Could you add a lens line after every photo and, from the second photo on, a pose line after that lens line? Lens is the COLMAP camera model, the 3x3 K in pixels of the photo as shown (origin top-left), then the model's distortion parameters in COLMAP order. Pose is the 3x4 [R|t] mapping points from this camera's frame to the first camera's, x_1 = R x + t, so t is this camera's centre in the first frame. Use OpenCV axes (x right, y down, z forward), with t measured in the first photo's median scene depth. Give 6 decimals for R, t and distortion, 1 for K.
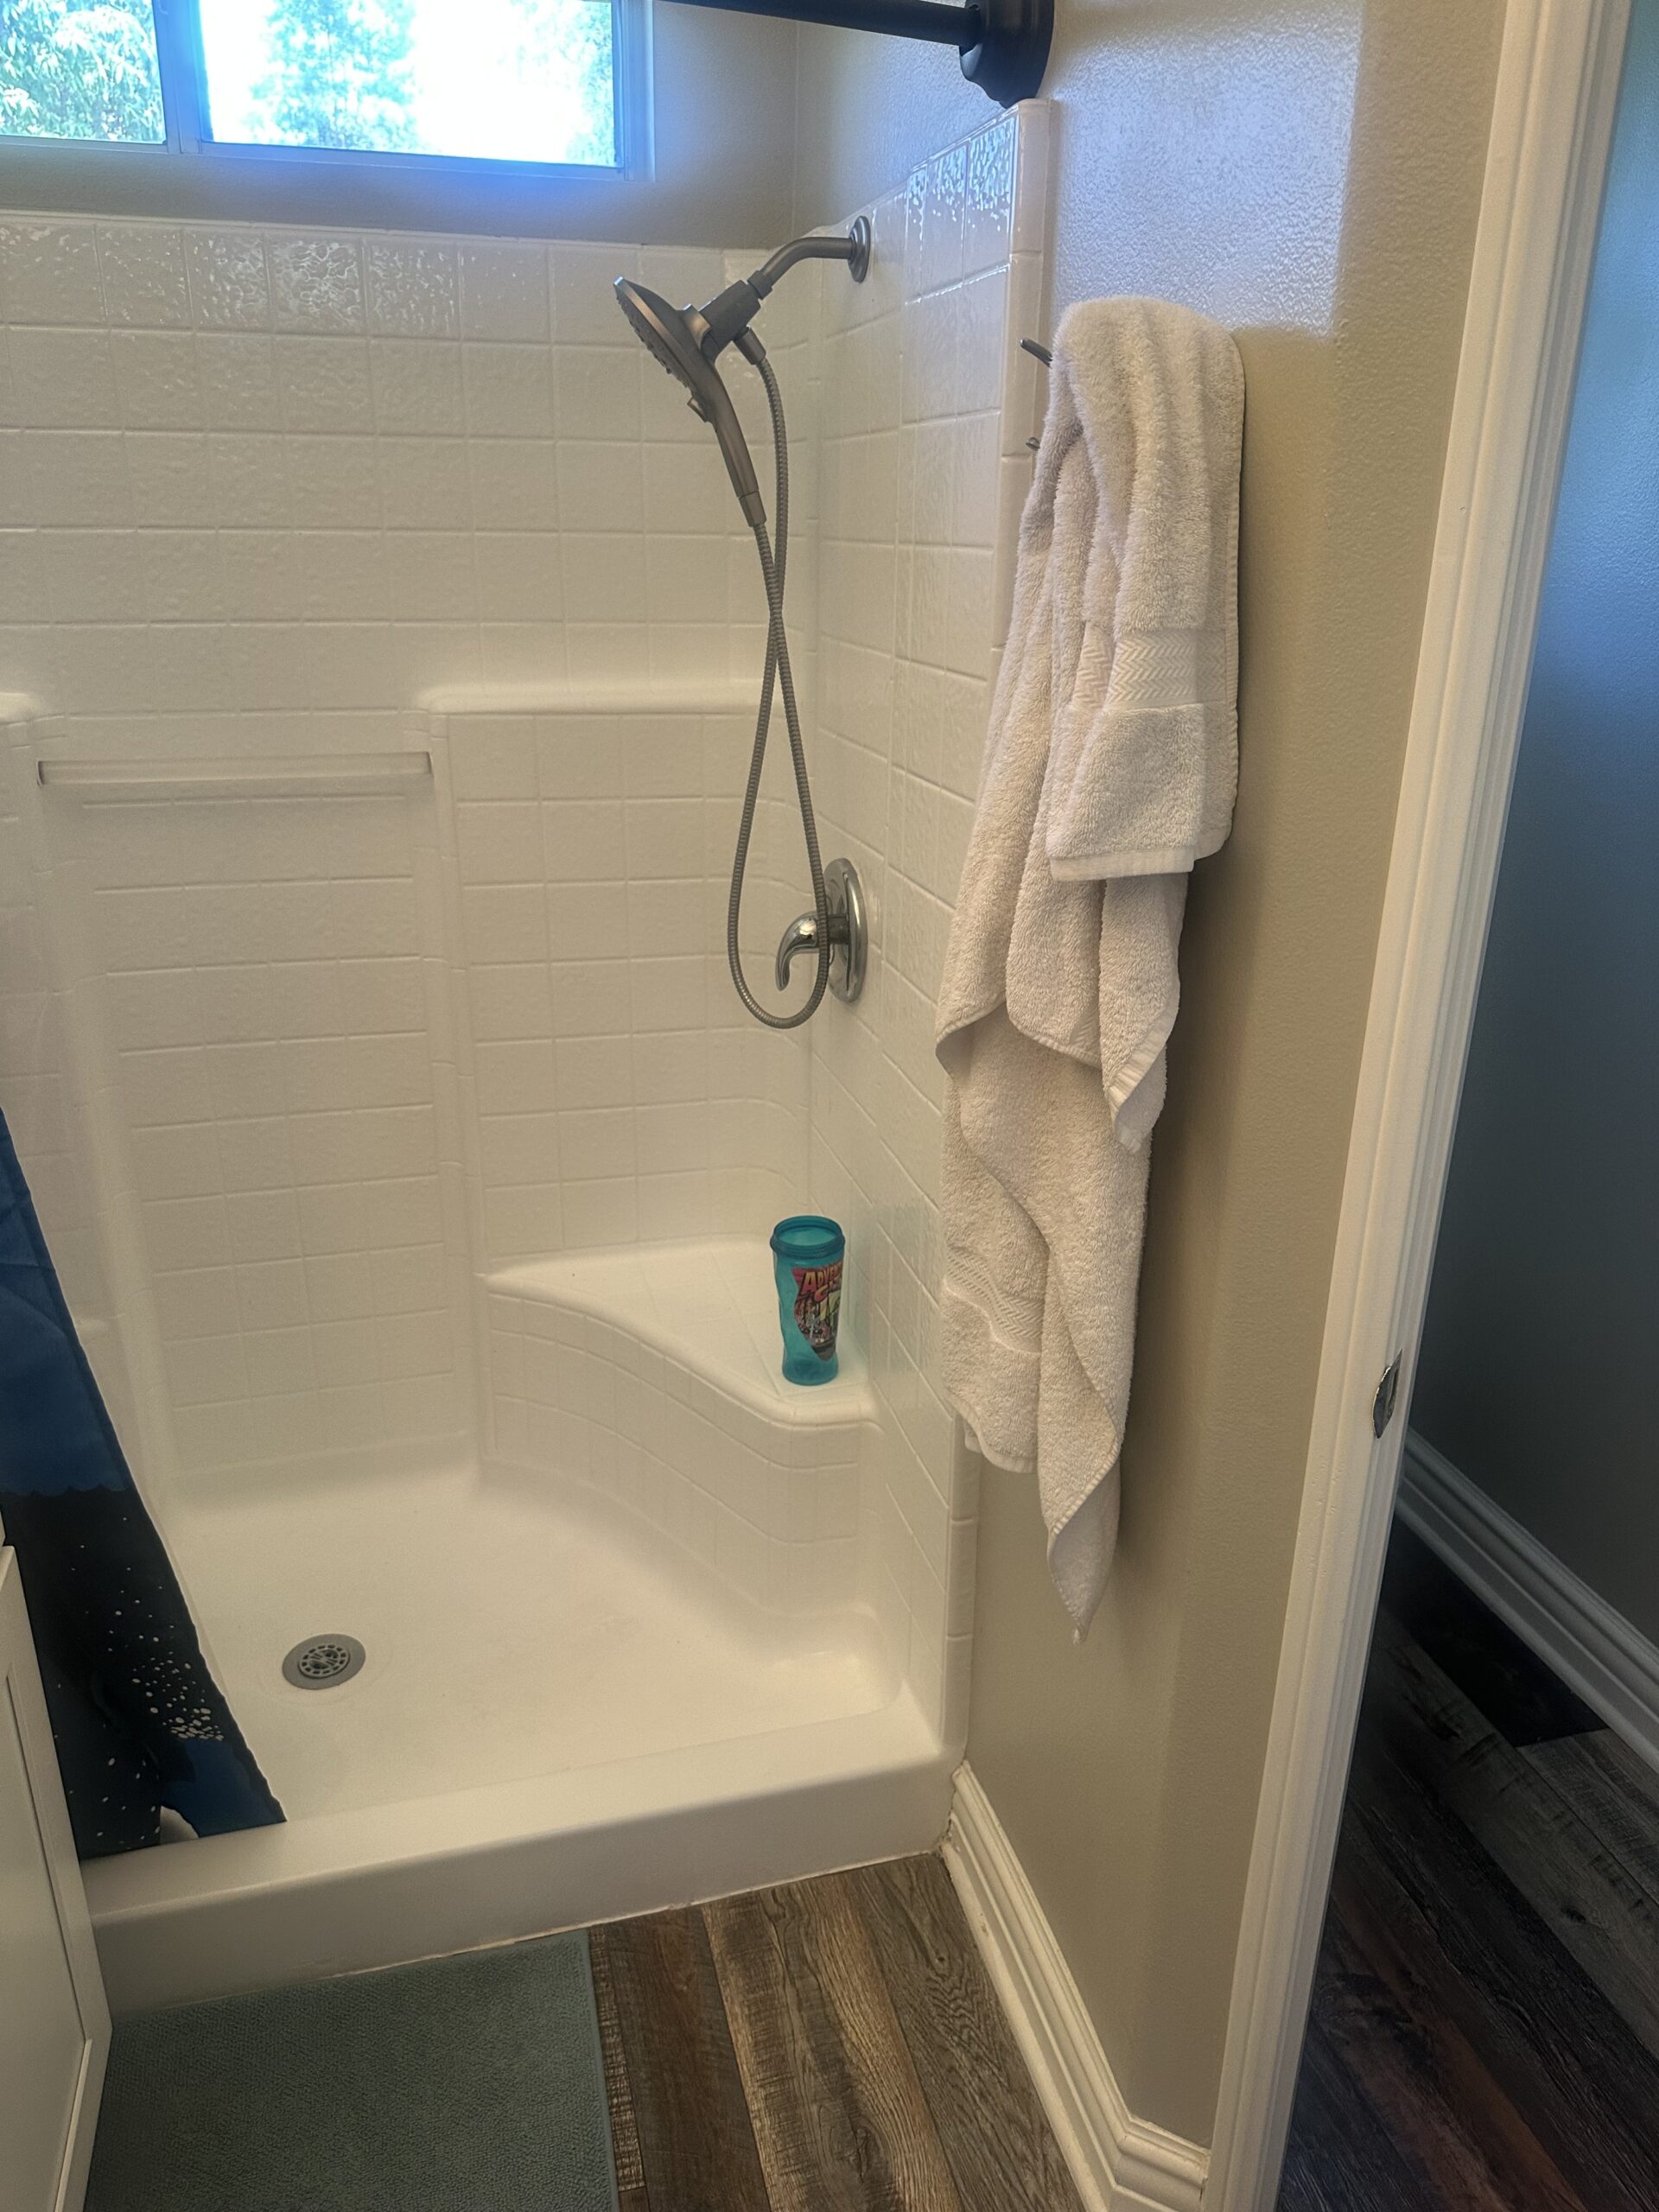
lens RADIAL K [[1559.0, 0, 829.3], [0, 1559.0, 1104.2], [0, 0, 1]] dist [0.001700, 0.000137]
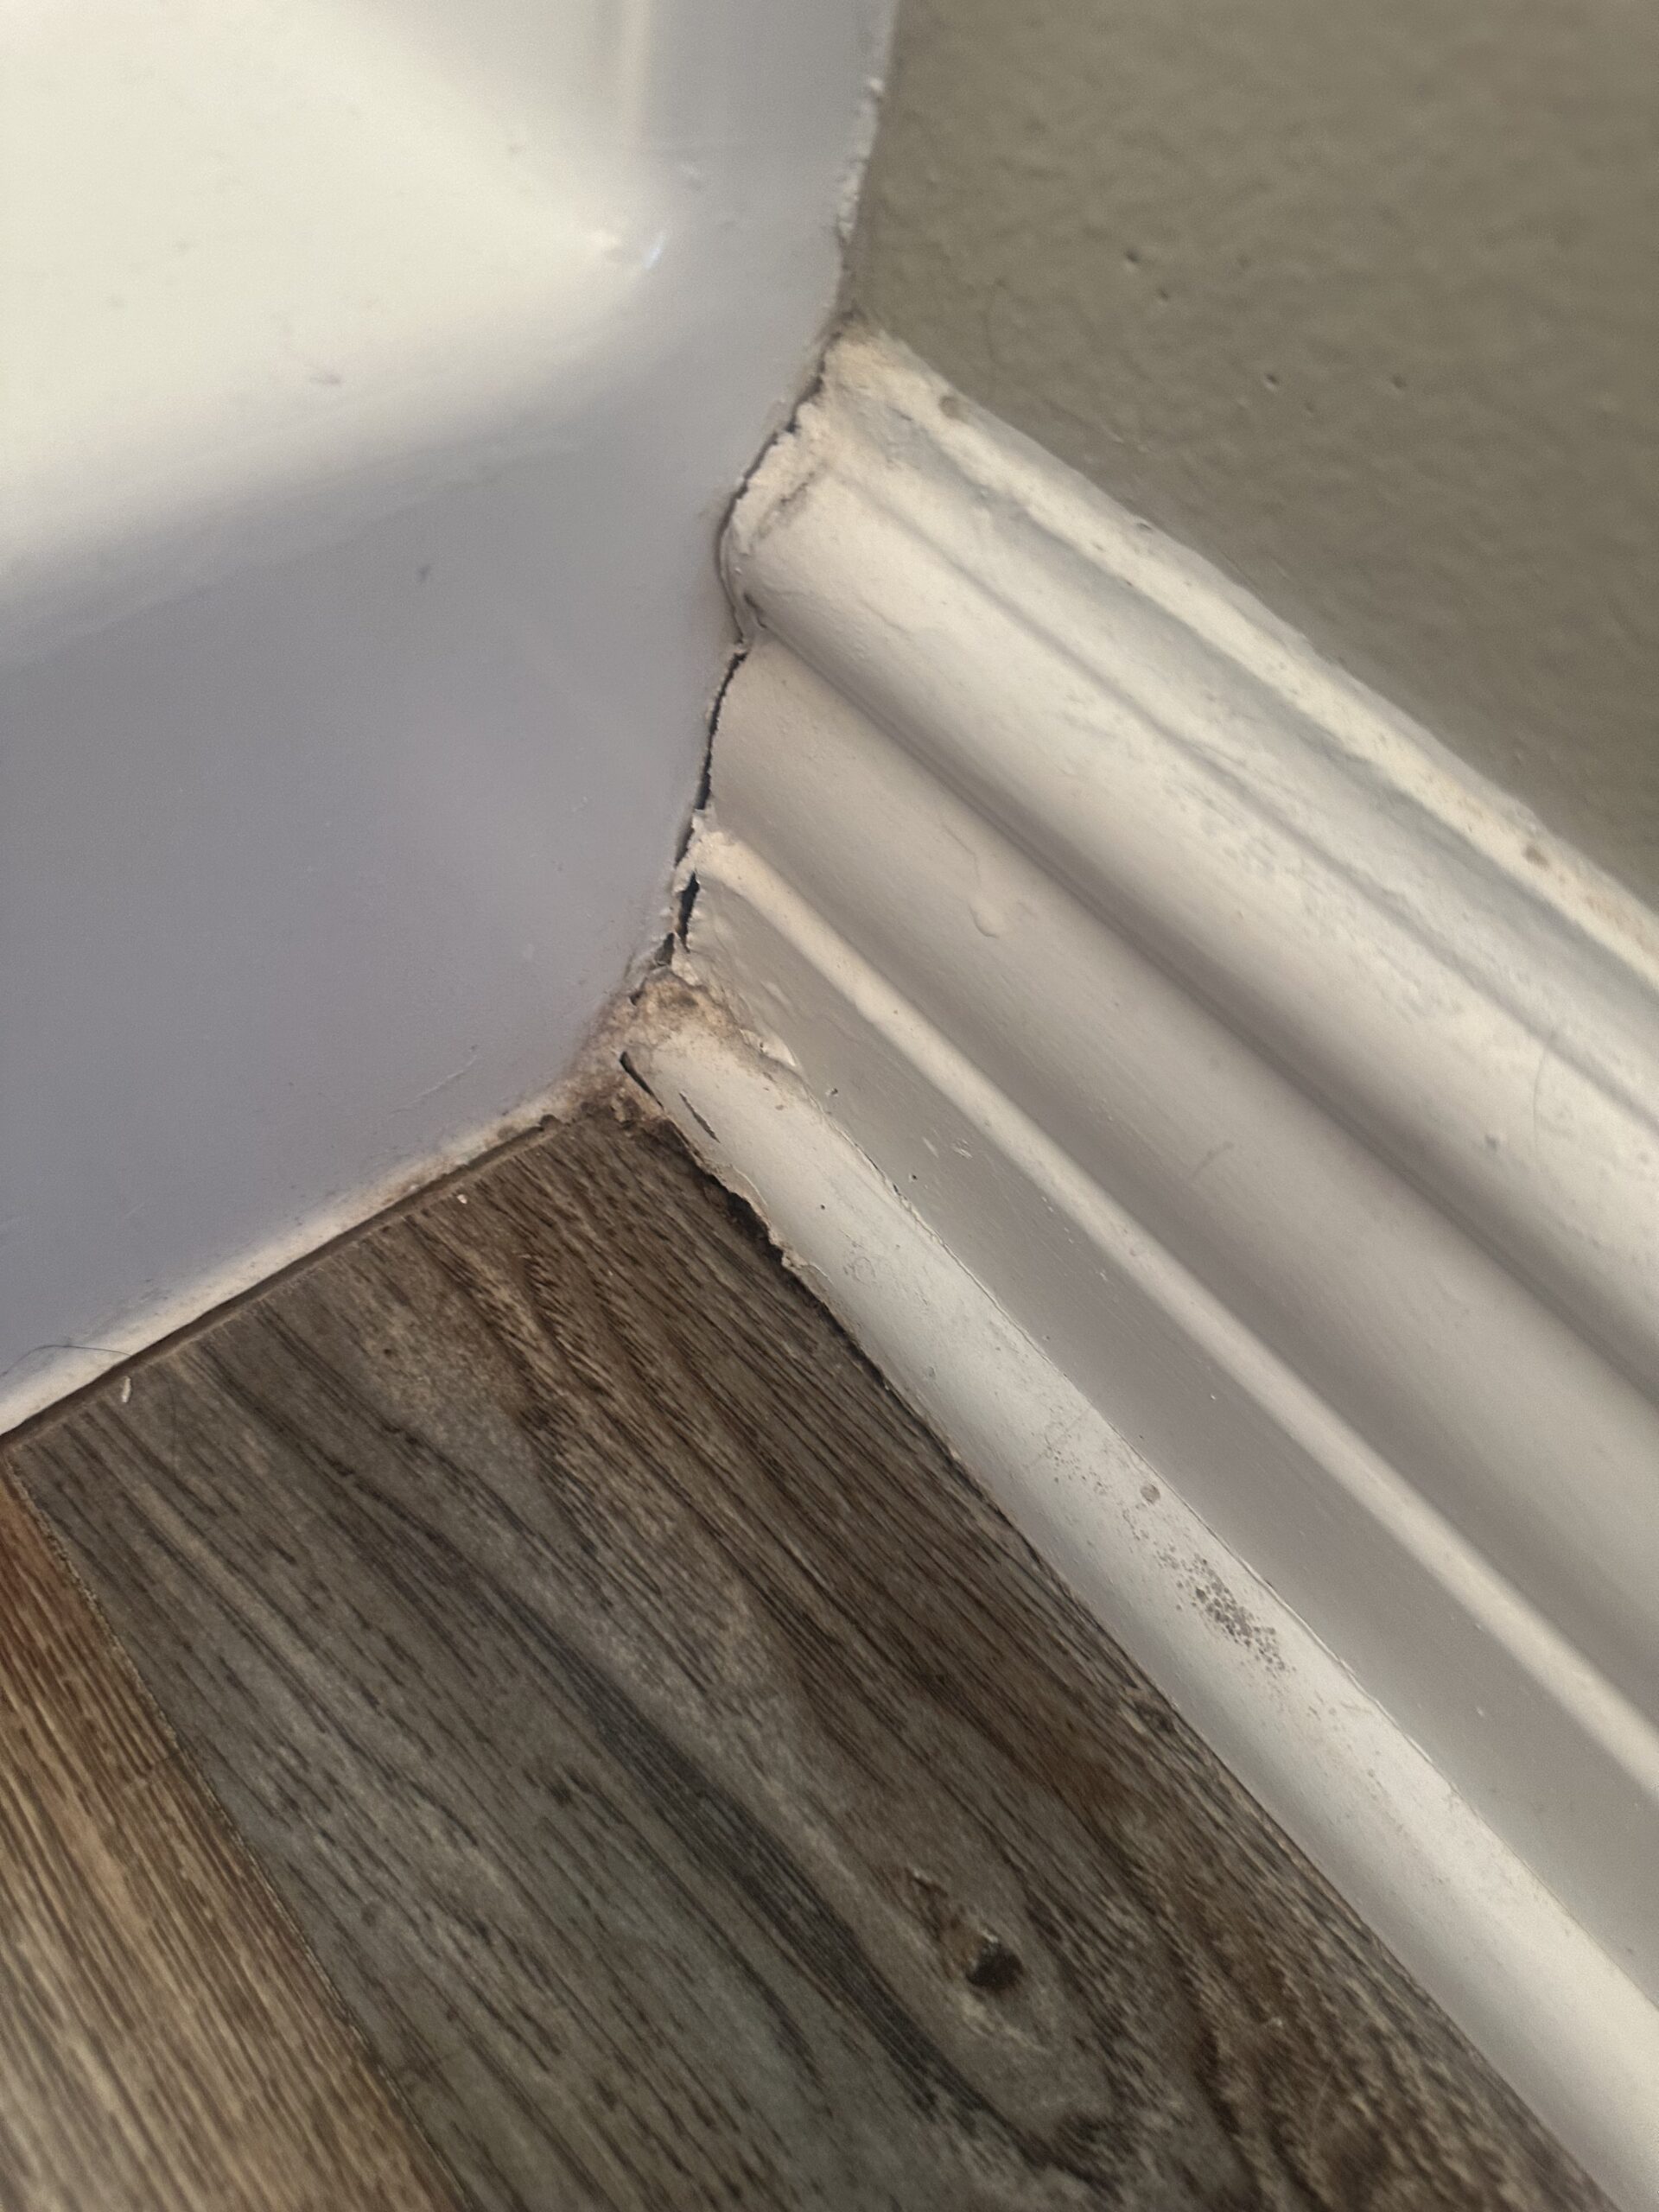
lens RADIAL K [[1559.0, 0, 830.0], [0, 1559.0, 1104.6], [0, 0, 1]] dist [0.001700, 0.000137]
pose [[0.888853, -0.290018, 0.354724, 0.035665], [0.017996, 0.795683, 0.605446, 0.401911], [-0.457838, -0.531769, 0.712464, 0.908808]]
